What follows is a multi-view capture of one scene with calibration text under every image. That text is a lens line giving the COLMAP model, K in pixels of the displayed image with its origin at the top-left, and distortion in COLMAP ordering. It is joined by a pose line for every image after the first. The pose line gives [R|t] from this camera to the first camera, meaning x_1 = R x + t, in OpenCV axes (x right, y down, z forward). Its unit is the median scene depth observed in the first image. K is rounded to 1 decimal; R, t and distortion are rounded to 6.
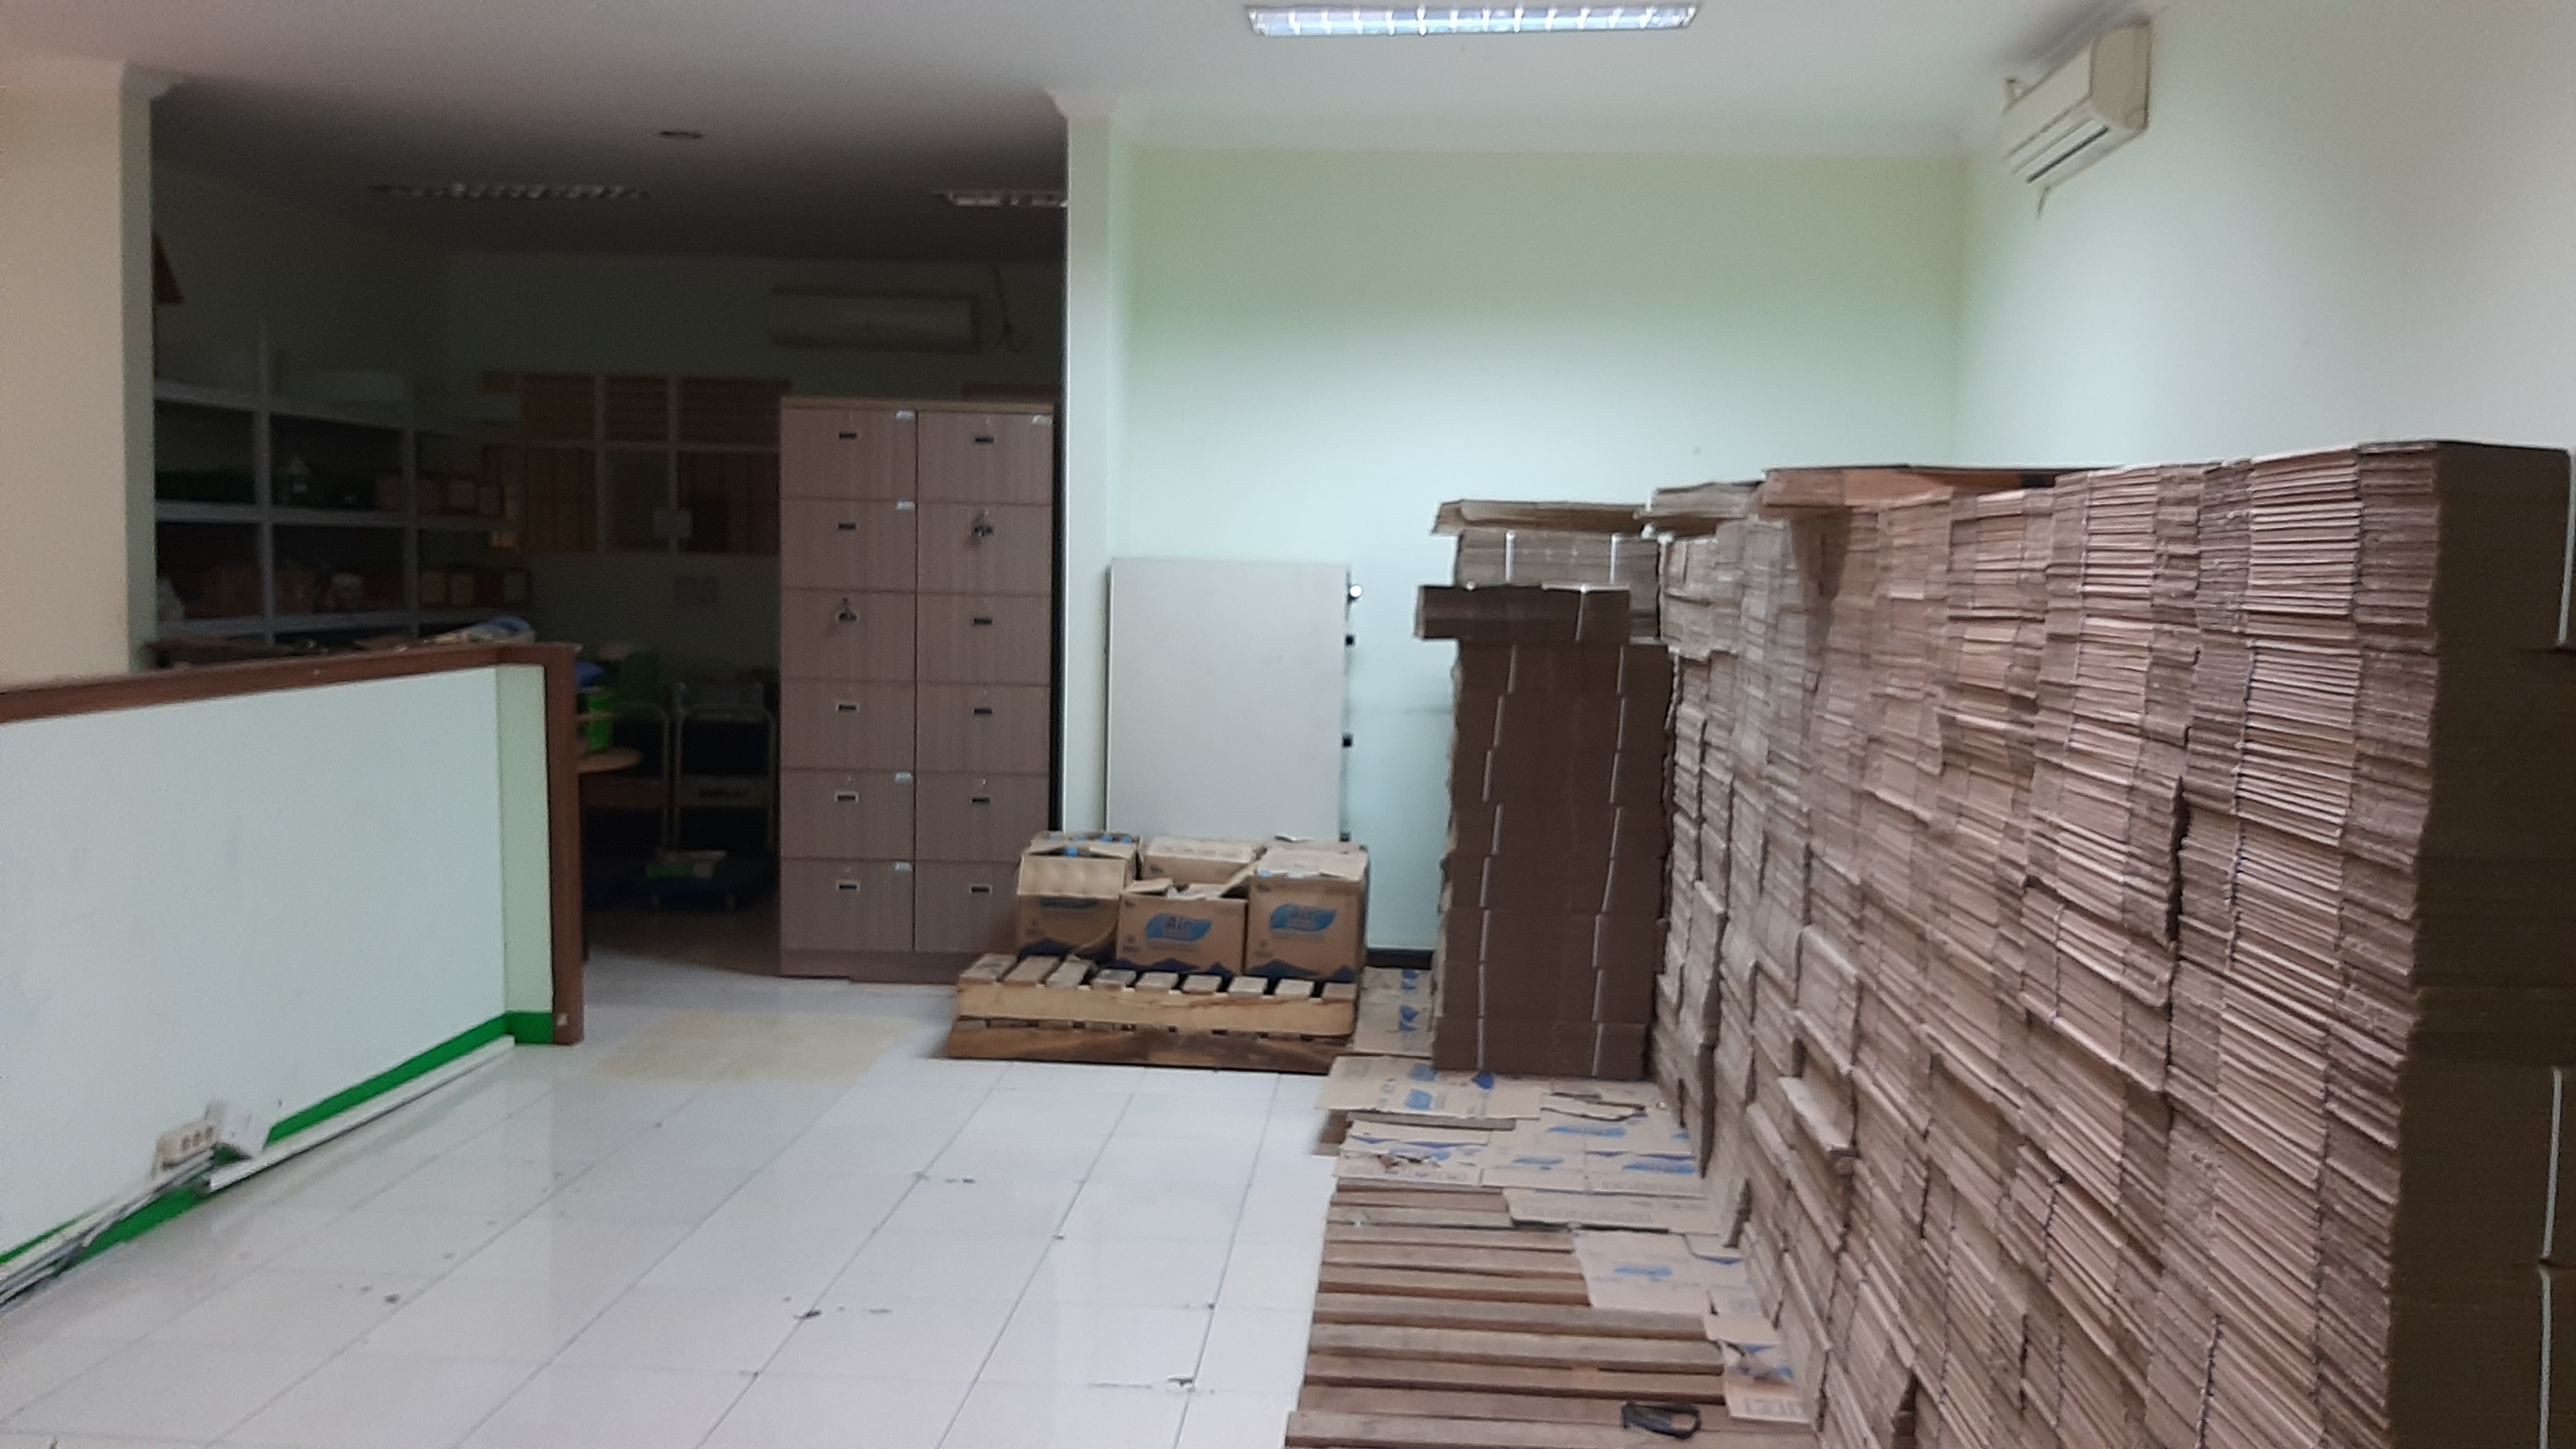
lens RADIAL K [[2009.3, 0, 1325.9], [0, 2009.3, 747.5], [0, 0, 1]] dist [0.061629, -0.128690]
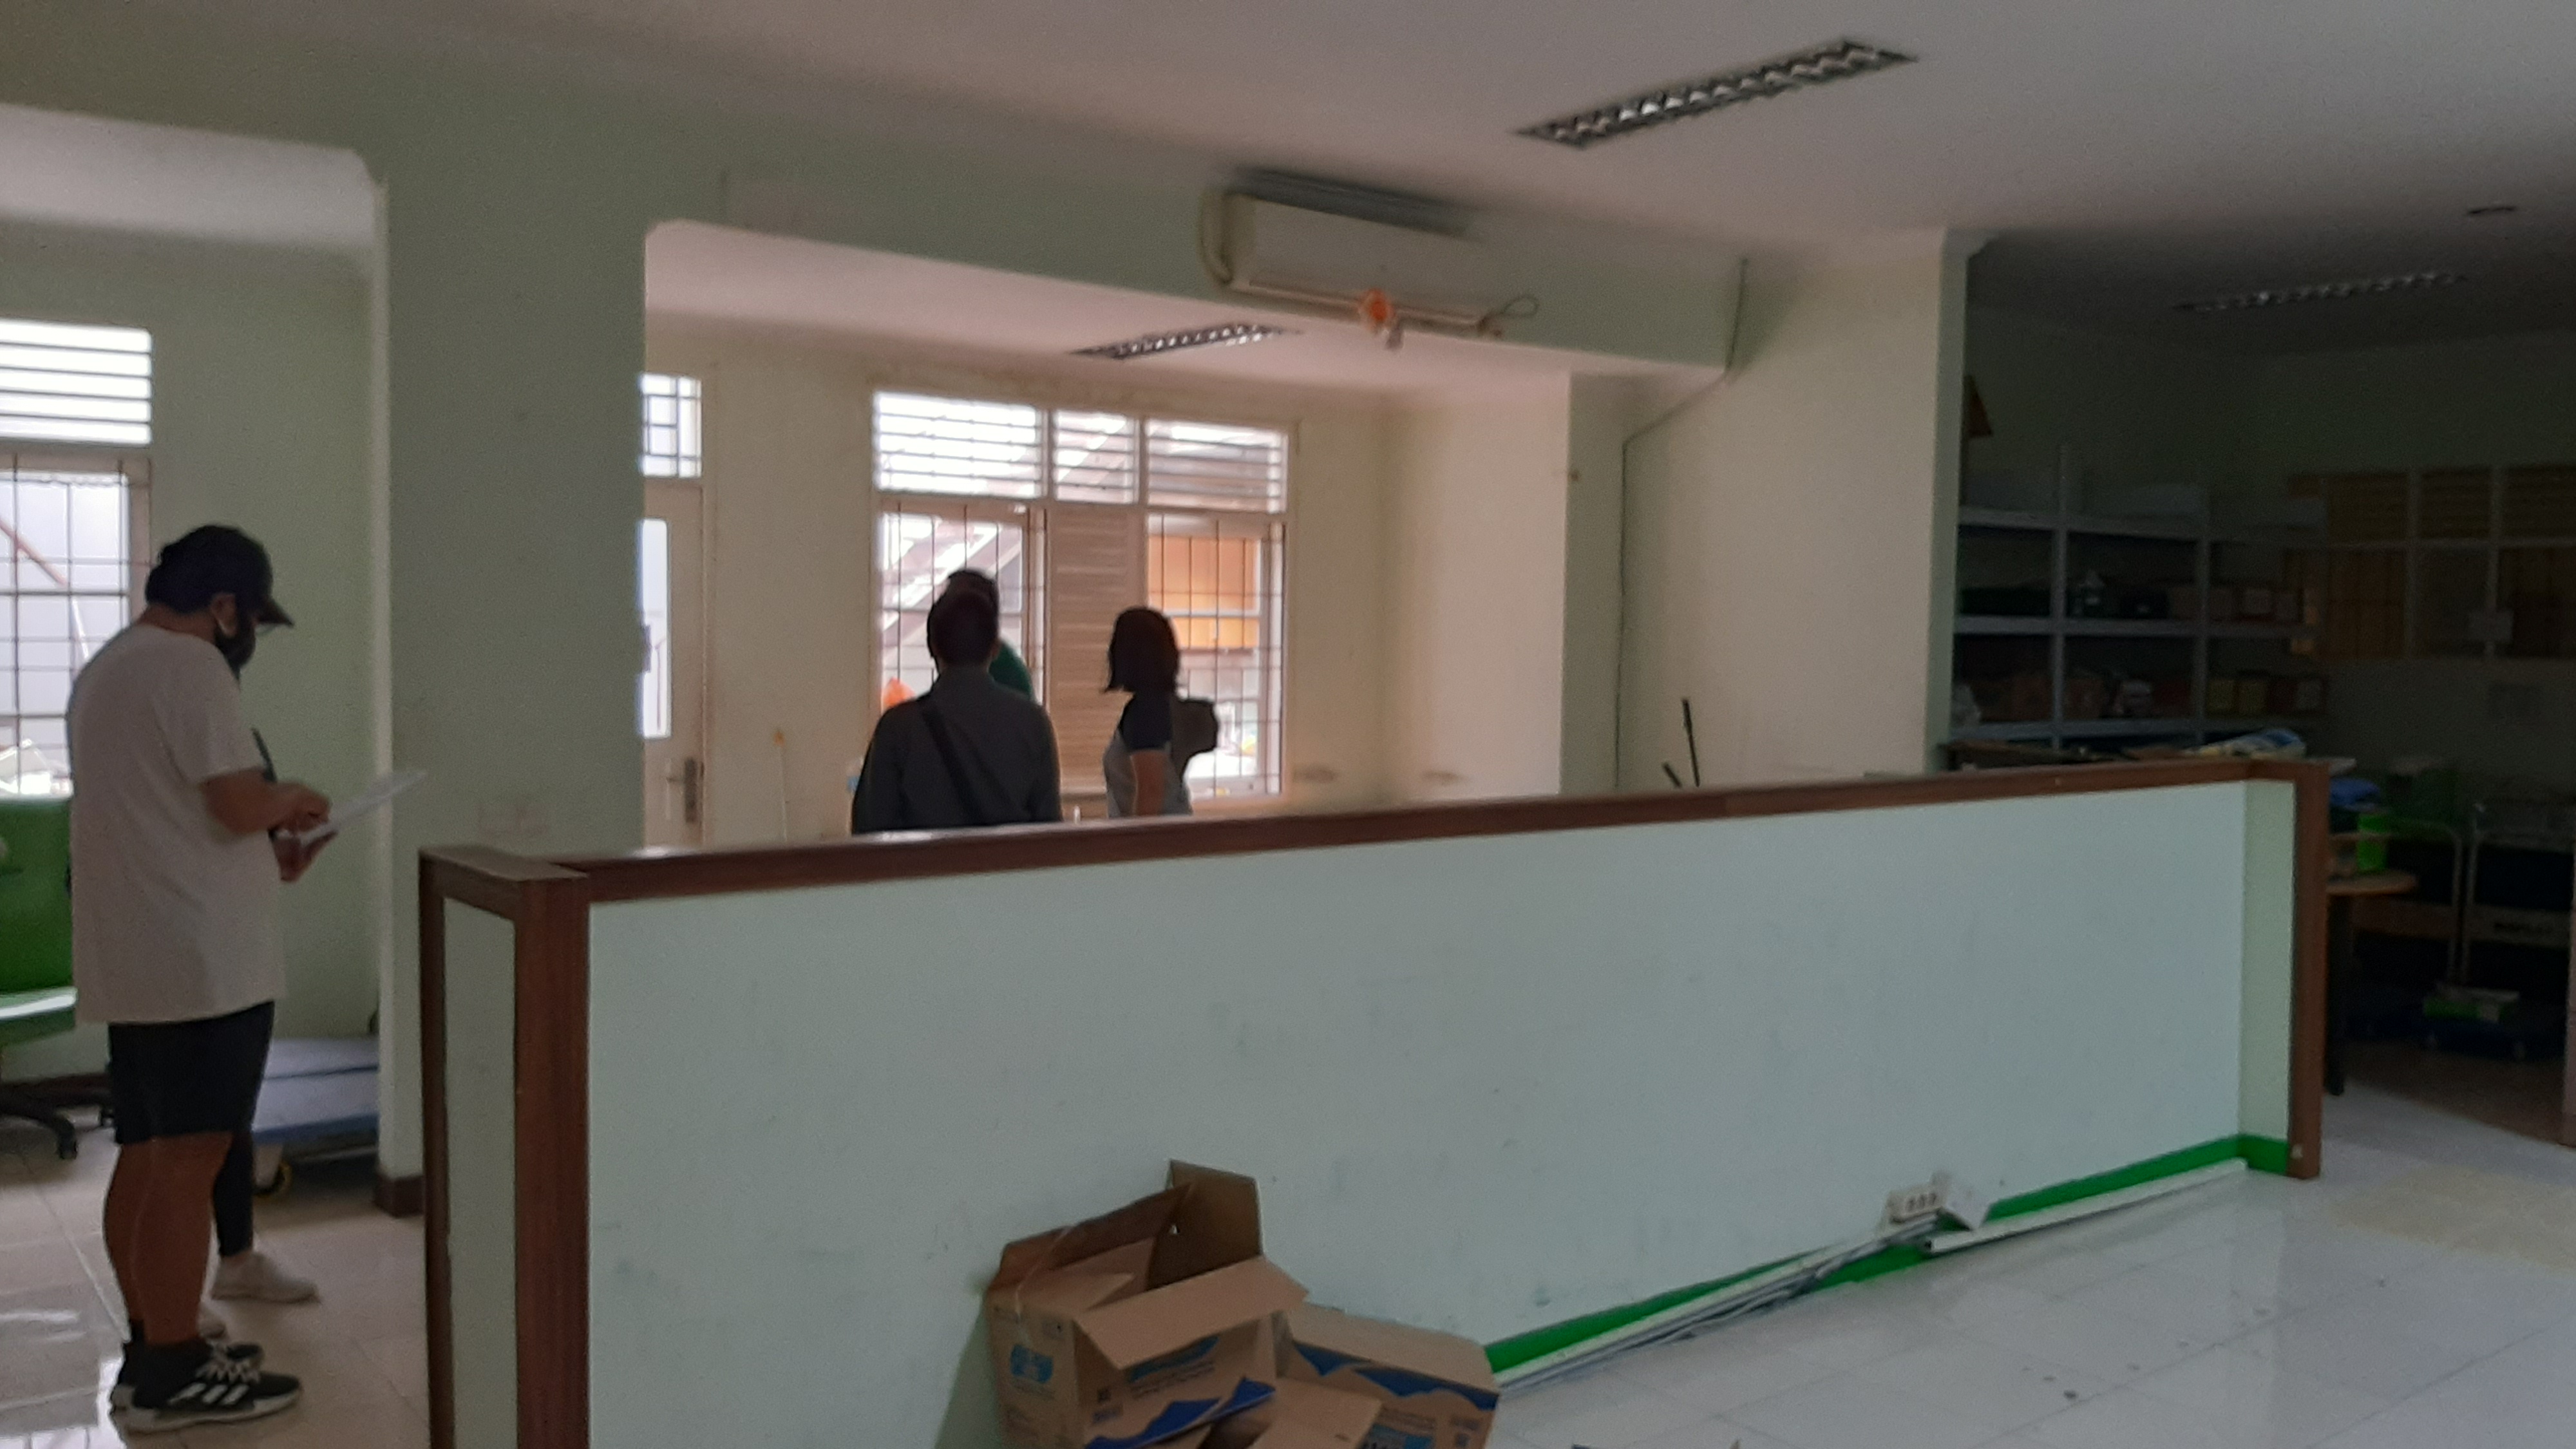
lens RADIAL K [[2009.3, 0, 1302.2], [0, 2009.3, 741.2], [0, 0, 1]] dist [0.061629, -0.128690]
pose [[0.644850, 0.028025, -0.763795, 0.038194], [-0.066609, 0.997586, -0.019632, -0.007958], [0.761401, 0.063536, 0.645160, 0.011196]]
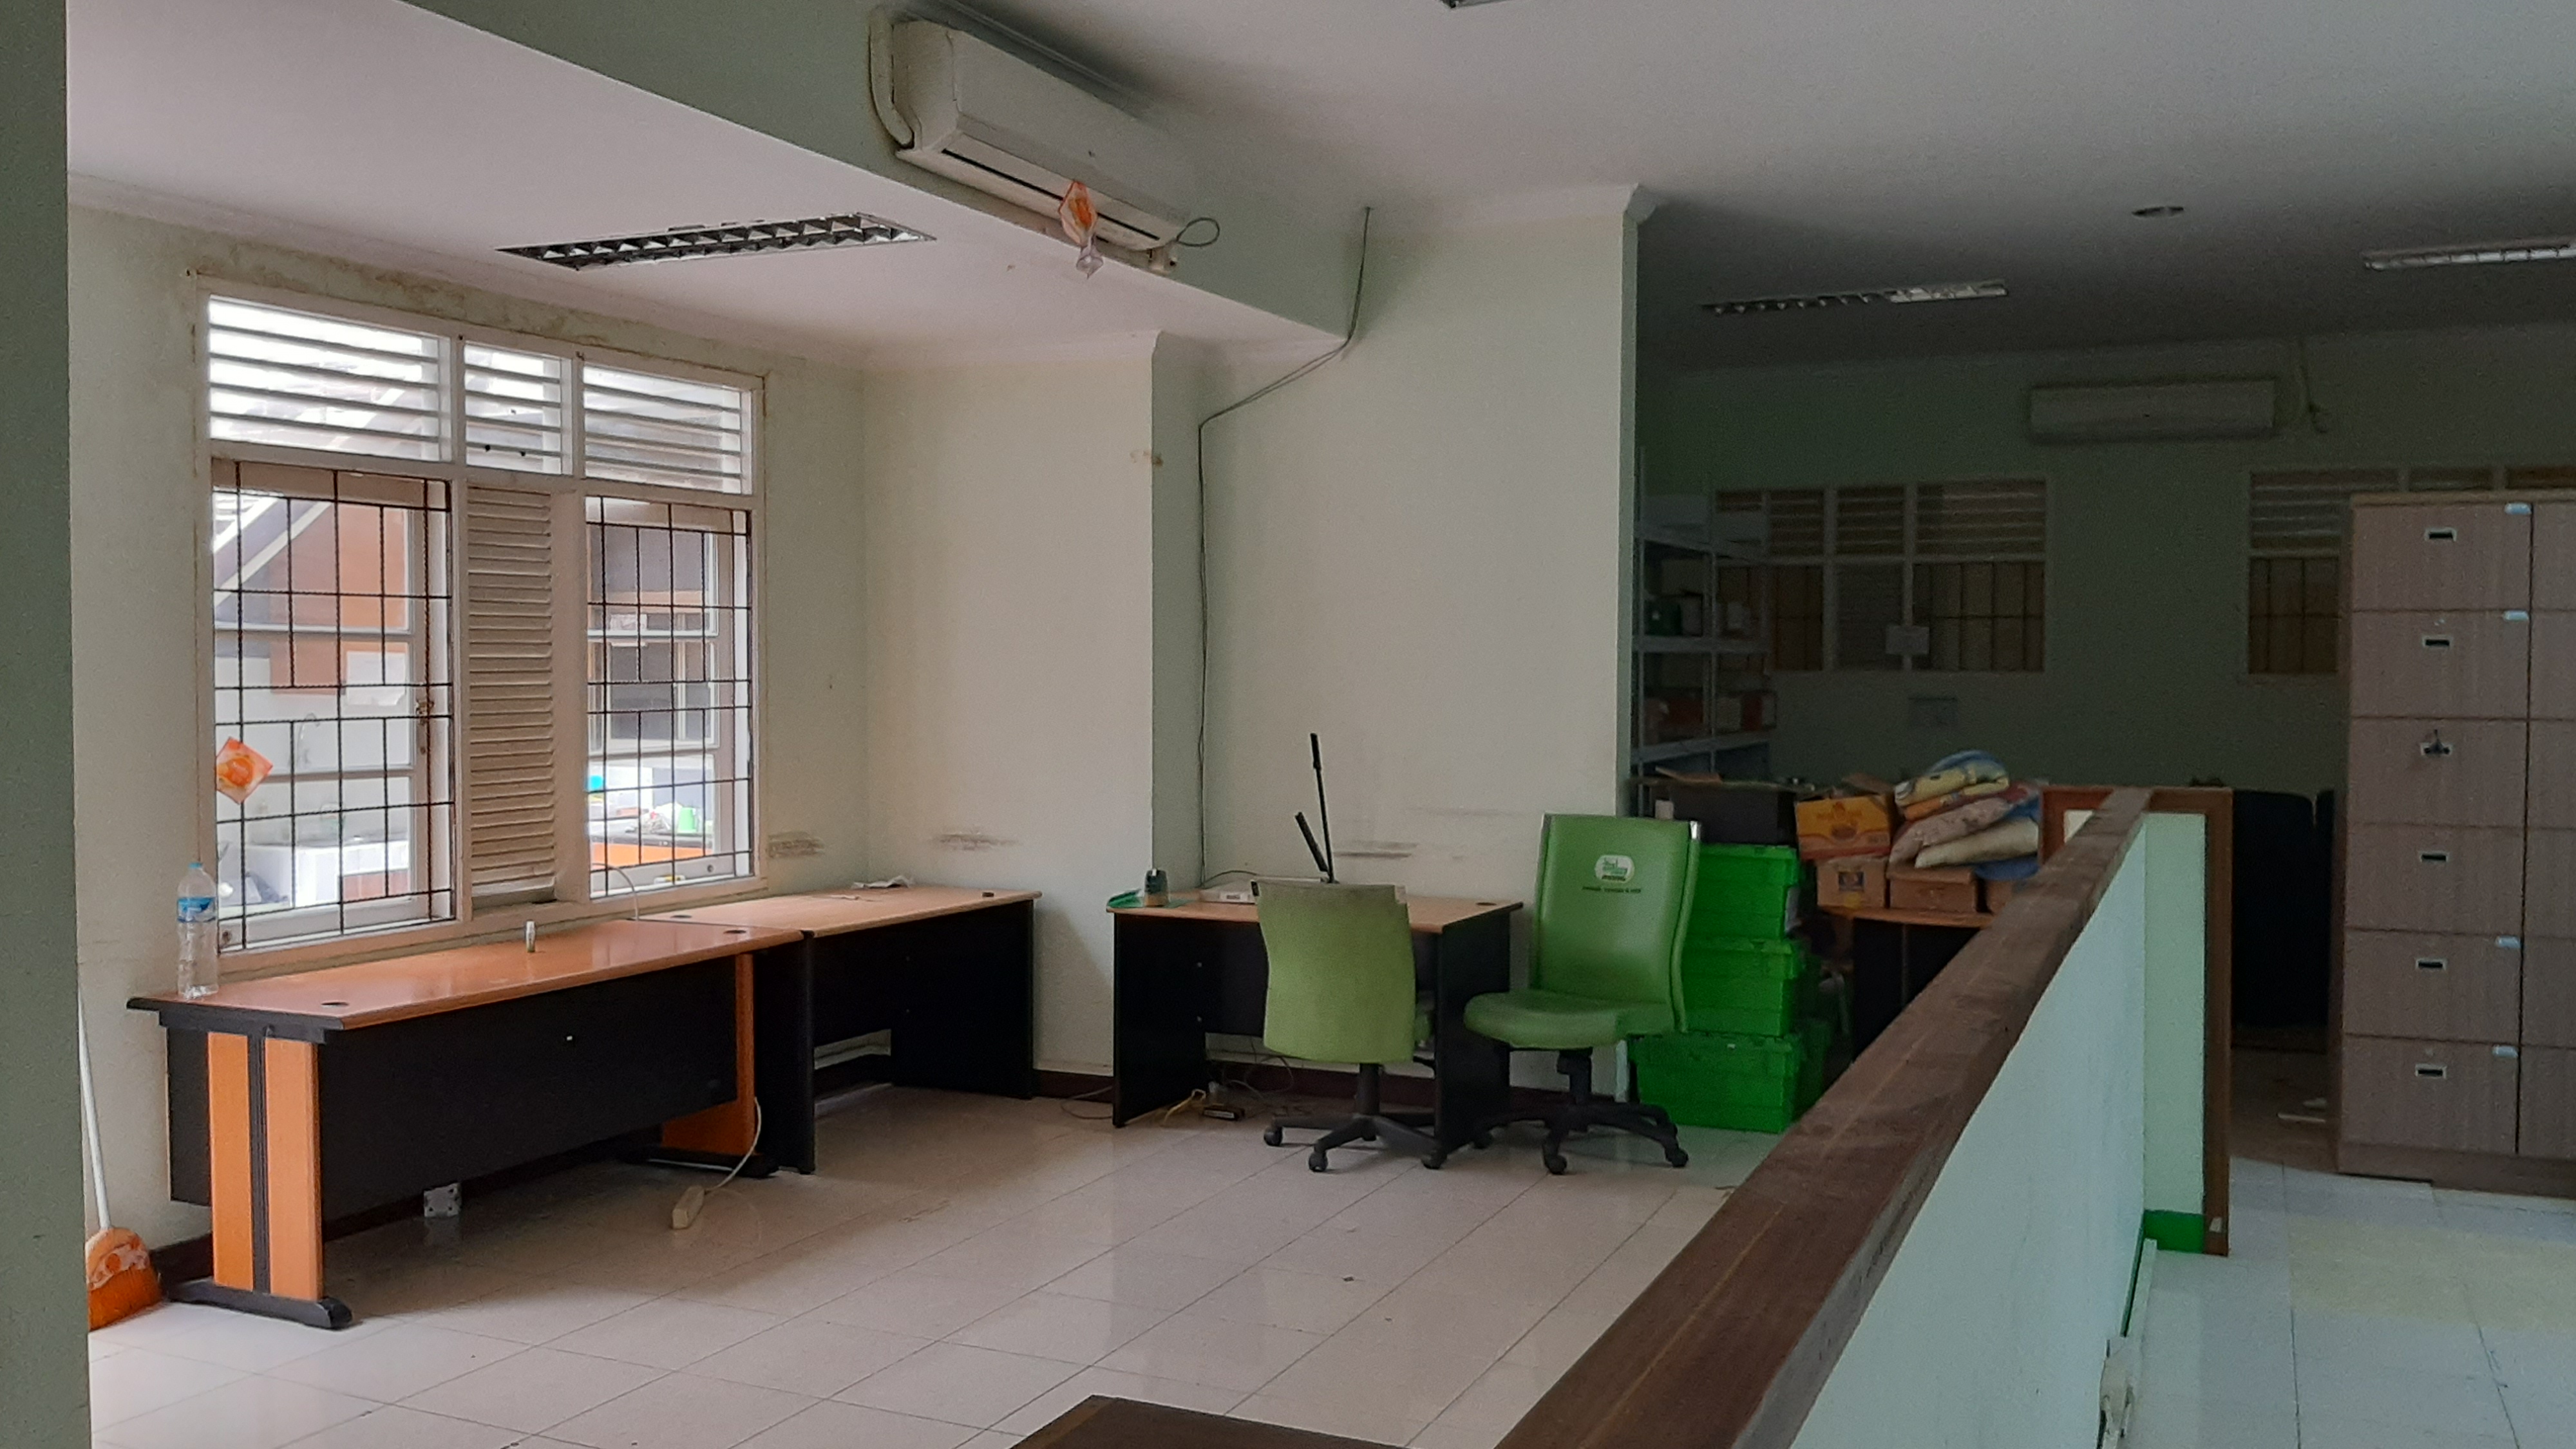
lens RADIAL K [[2009.3, 0, 1293.3], [0, 2009.3, 723.1], [0, 0, 1]] dist [0.061629, -0.128690]
pose [[0.926715, -0.008330, -0.375672, -0.361722], [-0.014881, 0.998156, -0.058841, -0.019028], [0.375469, 0.060120, 0.924883, 0.041092]]
